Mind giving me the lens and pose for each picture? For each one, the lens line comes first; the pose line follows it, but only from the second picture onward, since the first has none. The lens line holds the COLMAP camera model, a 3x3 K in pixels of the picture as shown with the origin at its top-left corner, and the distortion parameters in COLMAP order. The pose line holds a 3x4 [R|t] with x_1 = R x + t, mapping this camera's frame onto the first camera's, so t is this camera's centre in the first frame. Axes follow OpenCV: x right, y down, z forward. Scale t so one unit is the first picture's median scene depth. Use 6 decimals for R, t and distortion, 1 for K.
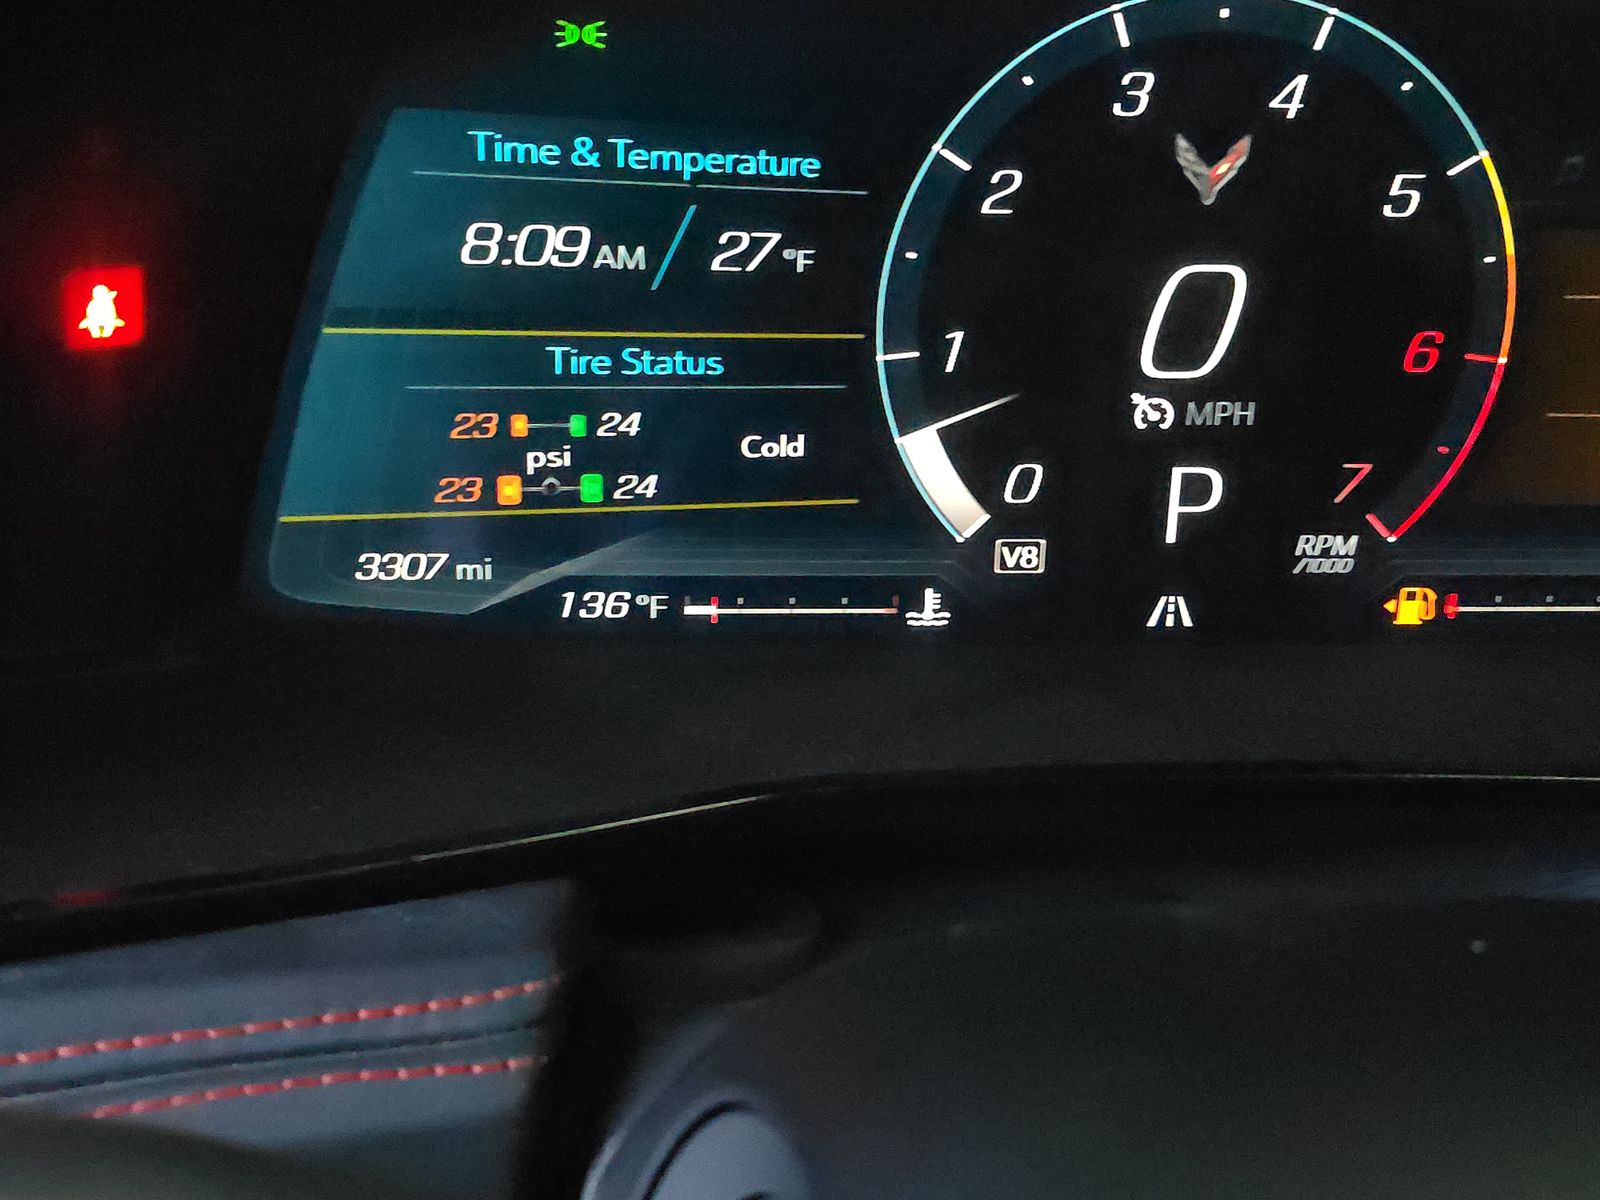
lens RADIAL K [[1078.7, 0, 800.2], [0, 1078.7, 607.9], [0, 0, 1]] dist [0.049425, -0.042854]
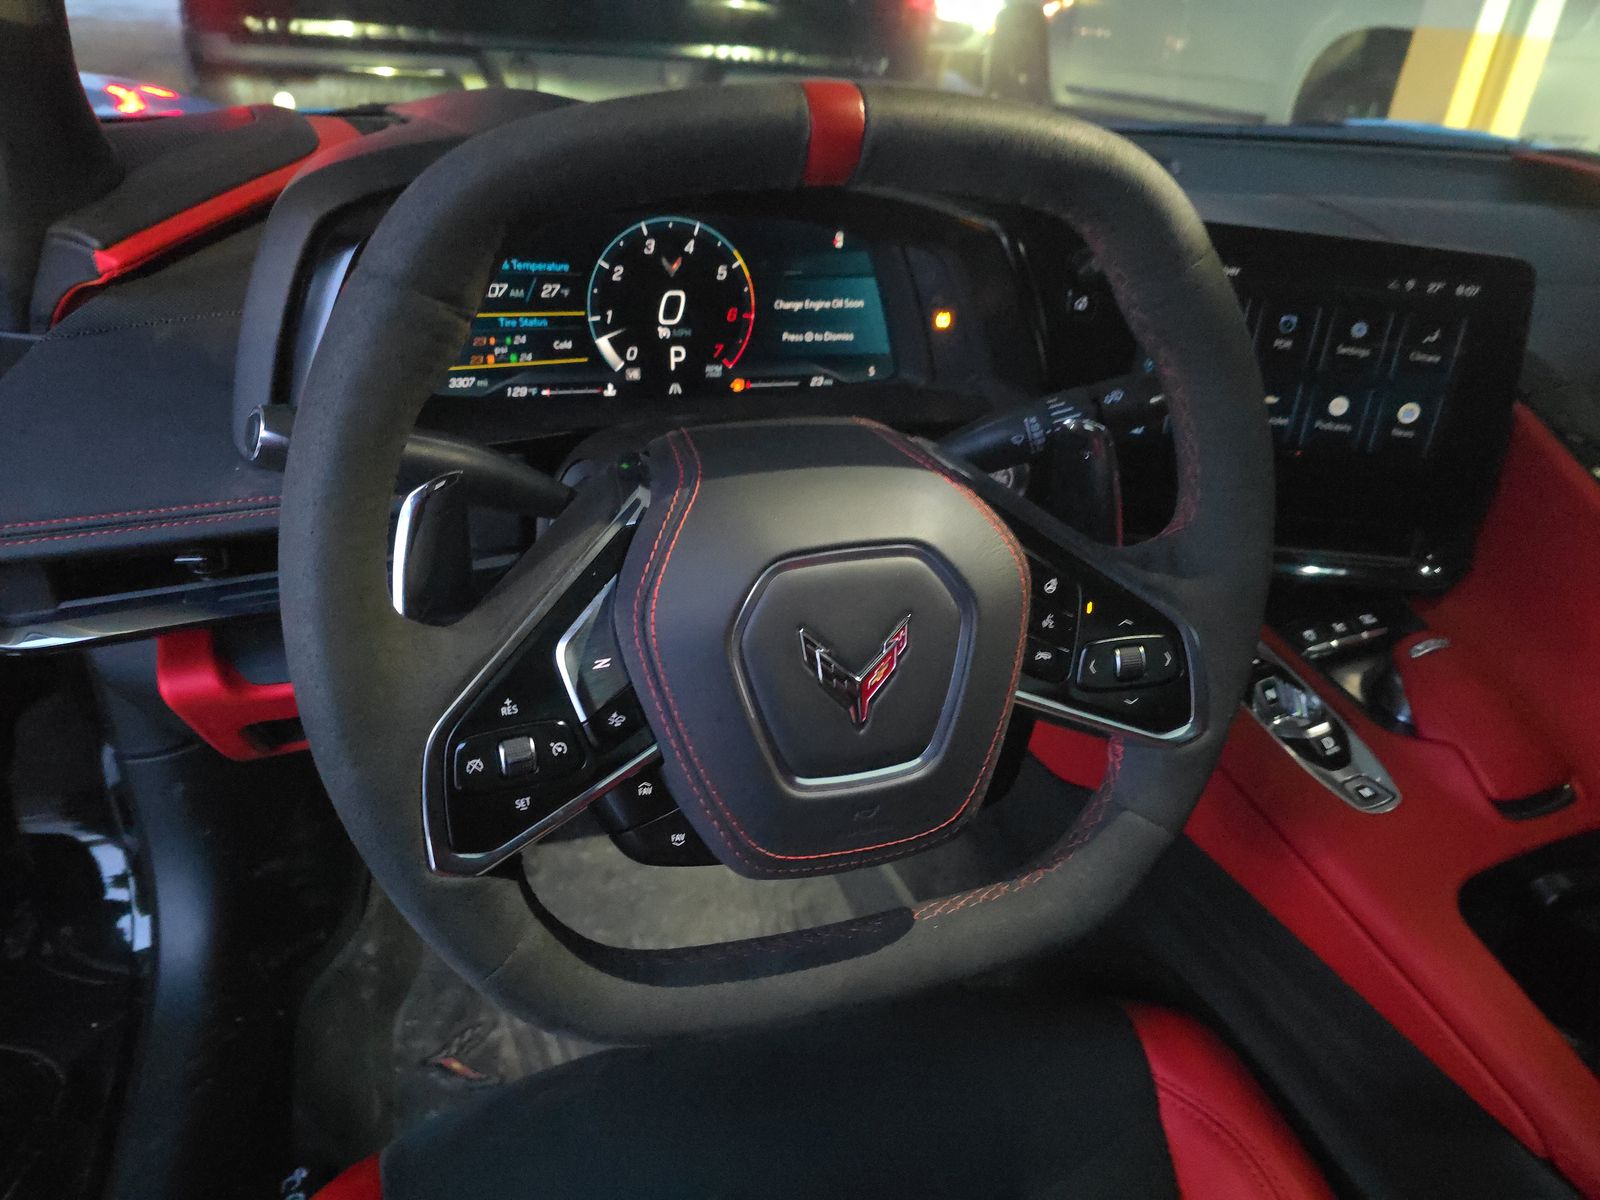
lens RADIAL K [[1078.7, 0, 807.0], [0, 1078.7, 599.6], [0, 0, 1]] dist [0.049425, -0.042854]
pose [[0.917952, -0.120117, 0.378069, -0.744552], [0.088185, 0.990997, 0.100736, 0.398726], [-0.386766, -0.059131, 0.920280, -2.684219]]
